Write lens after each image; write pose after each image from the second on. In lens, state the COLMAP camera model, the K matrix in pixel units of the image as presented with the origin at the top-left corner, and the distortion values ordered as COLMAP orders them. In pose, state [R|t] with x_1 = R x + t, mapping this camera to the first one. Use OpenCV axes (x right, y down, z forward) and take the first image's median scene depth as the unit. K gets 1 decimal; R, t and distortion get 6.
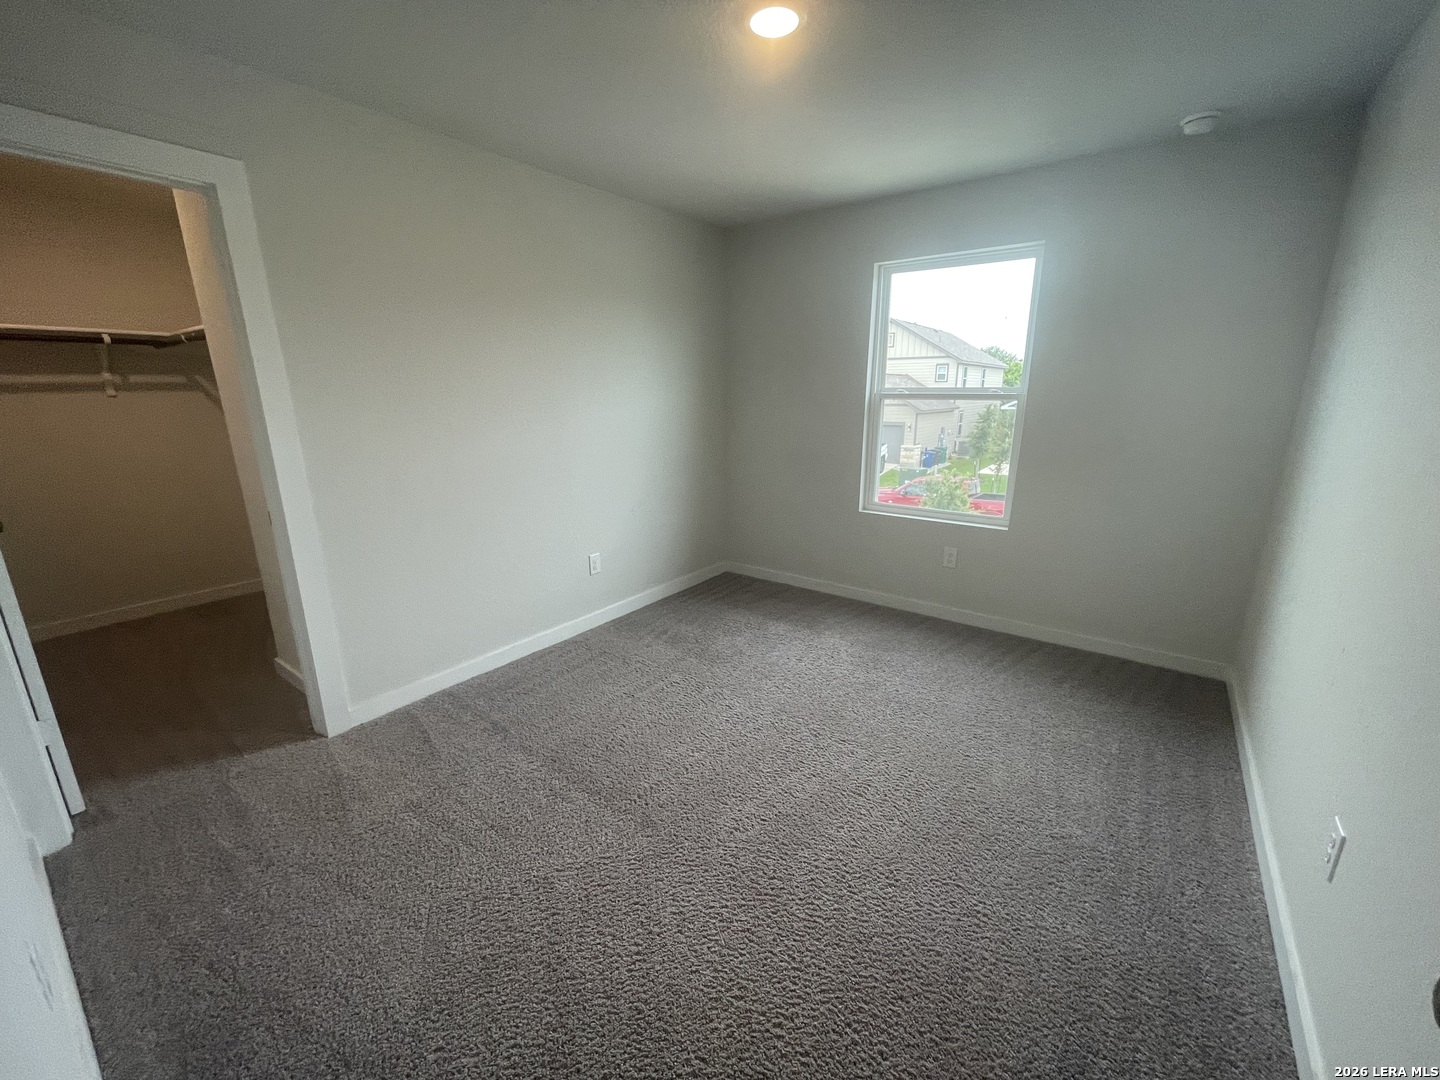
lens RADIAL K [[580.0, 0, 718.7], [0, 580.0, 540.0], [0, 0, 1]] dist [0.001199, -0.000229]
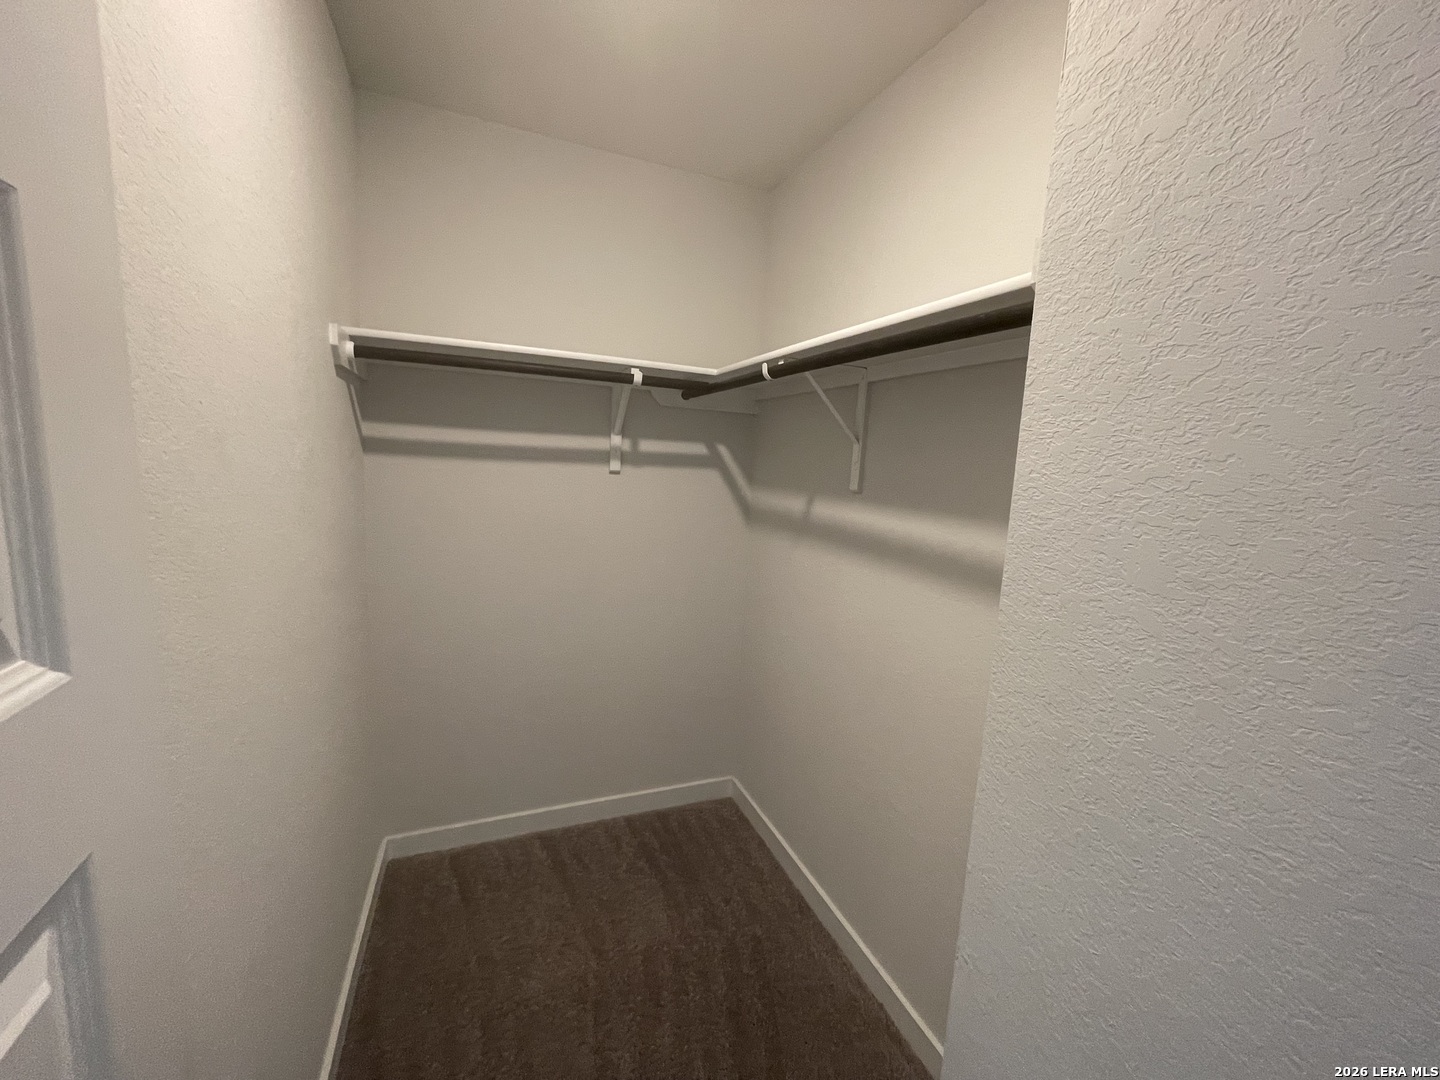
lens RADIAL K [[580.0, 0, 722.0], [0, 580.0, 539.2], [0, 0, 1]] dist [0.001199, -0.000229]
pose [[0.858946, 0.121787, -0.497372, -0.642766], [-0.180517, 0.980966, -0.071548, -0.156929], [0.479192, 0.151240, 0.864582, 0.543347]]
